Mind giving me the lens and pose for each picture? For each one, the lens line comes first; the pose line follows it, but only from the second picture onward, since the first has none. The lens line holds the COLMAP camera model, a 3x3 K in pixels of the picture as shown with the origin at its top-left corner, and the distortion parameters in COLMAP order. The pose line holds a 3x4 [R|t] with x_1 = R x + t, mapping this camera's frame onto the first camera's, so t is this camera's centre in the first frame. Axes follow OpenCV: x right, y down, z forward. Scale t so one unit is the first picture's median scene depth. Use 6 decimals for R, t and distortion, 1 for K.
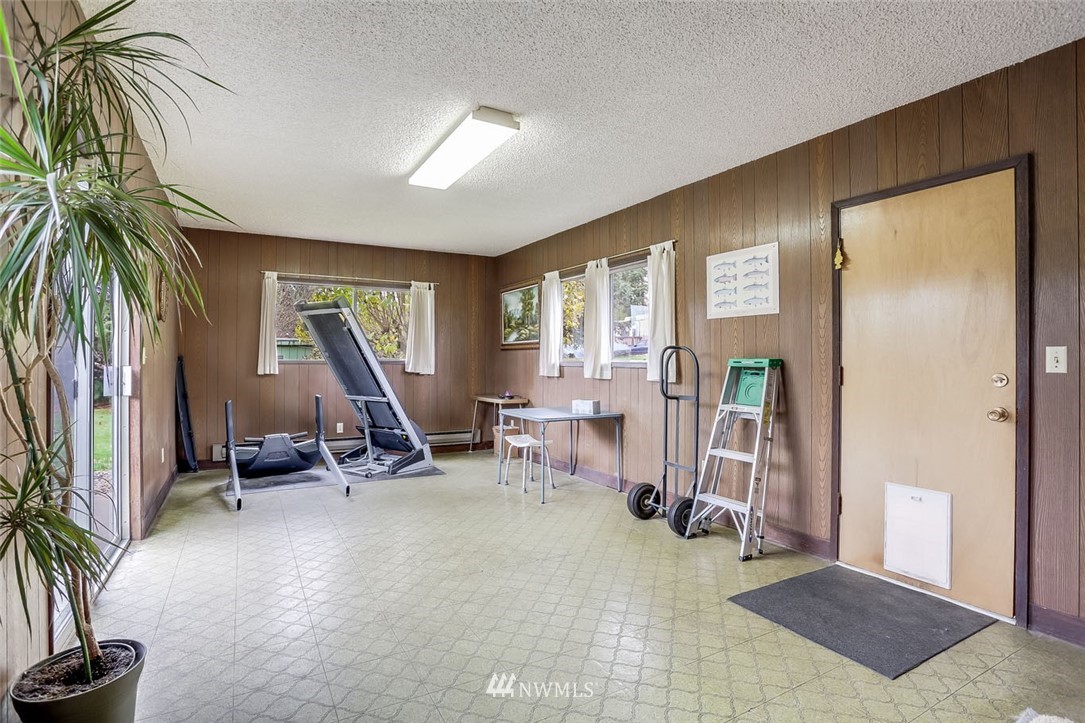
lens RADIAL K [[544.0, 0, 532.4], [0, 544.0, 346.0], [0, 0, 1]] dist [-0.065165, 0.022802]
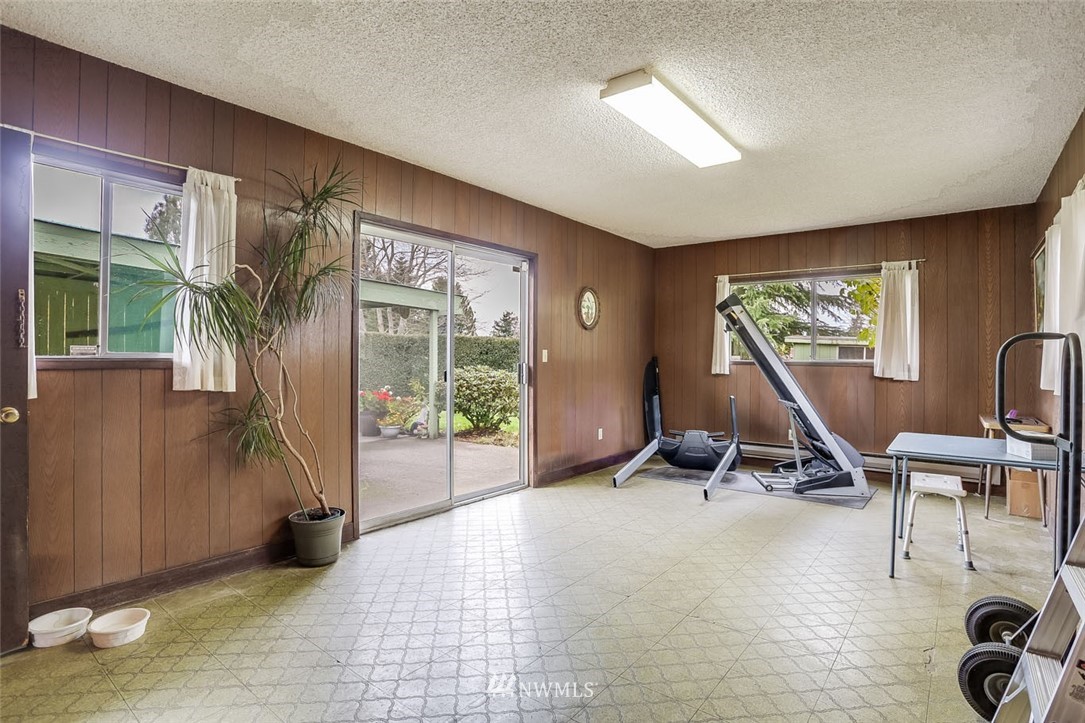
lens RADIAL K [[544.0, 0, 532.4], [0, 544.0, 346.0], [0, 0, 1]] dist [-0.065165, 0.022802]
pose [[0.384100, -0.017879, -0.923119, 0.347786], [0.014556, 0.999805, -0.013308, 0.007168], [0.923177, -0.008325, 0.384285, 0.266971]]
